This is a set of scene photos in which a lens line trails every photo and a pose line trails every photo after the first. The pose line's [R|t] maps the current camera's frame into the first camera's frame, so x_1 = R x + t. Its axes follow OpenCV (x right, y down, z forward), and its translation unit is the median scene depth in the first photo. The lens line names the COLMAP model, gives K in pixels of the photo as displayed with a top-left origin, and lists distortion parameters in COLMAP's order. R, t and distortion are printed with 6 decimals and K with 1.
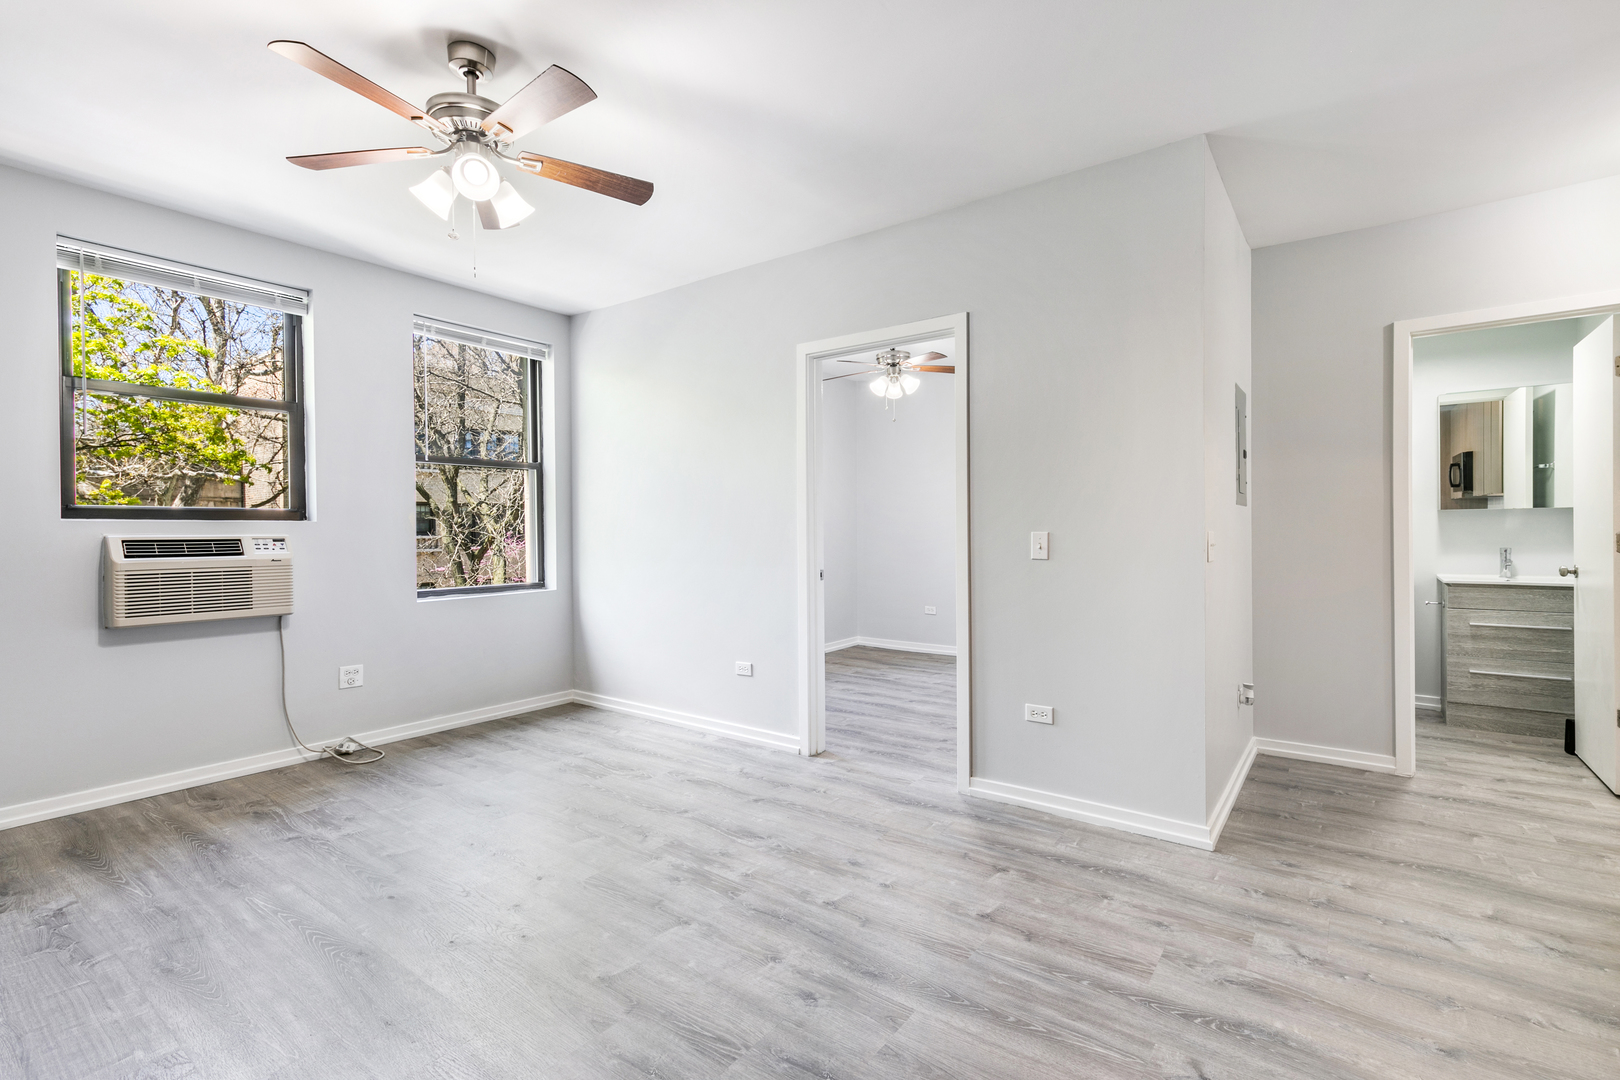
lens RADIAL K [[737.6, 0, 807.6], [0, 737.6, 527.8], [0, 0, 1]] dist [-0.016229, -0.000727]
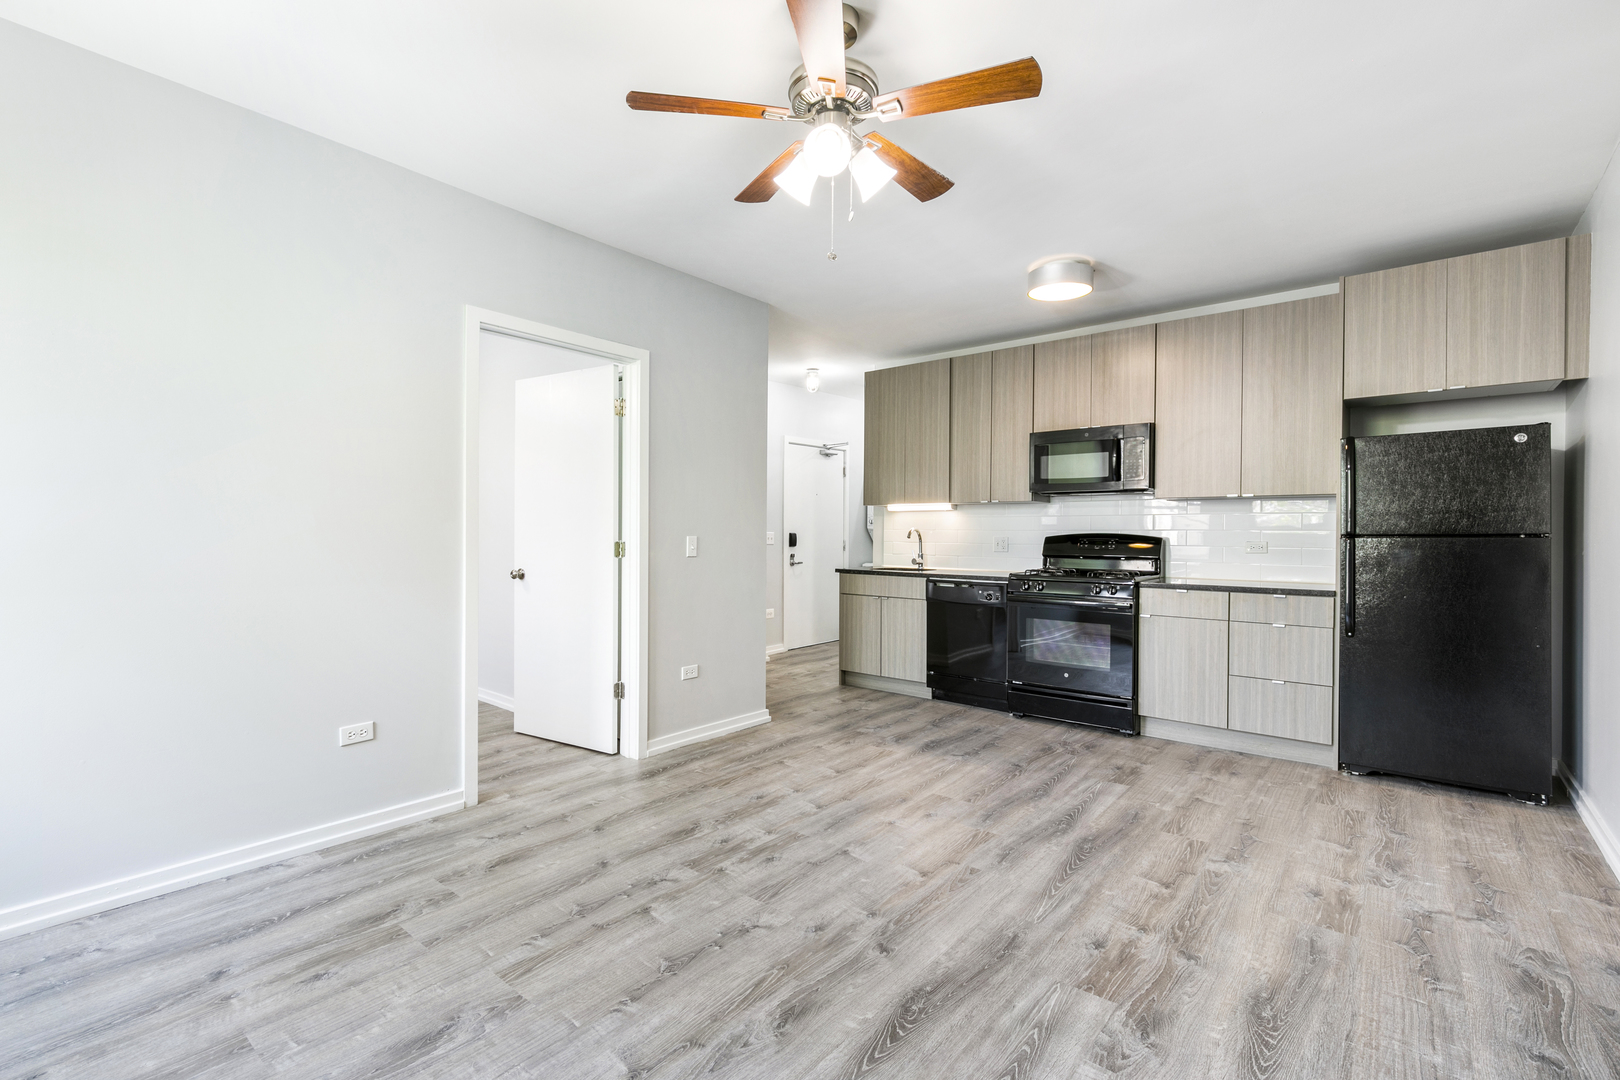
lens RADIAL K [[737.6, 0, 806.7], [0, 737.6, 541.7], [0, 0, 1]] dist [-0.016229, -0.000727]
pose [[0.048824, -0.015586, 0.998686, -1.329068], [-0.003180, 0.999871, 0.015760, -0.009860], [-0.998802, -0.003945, 0.048768, 0.945294]]
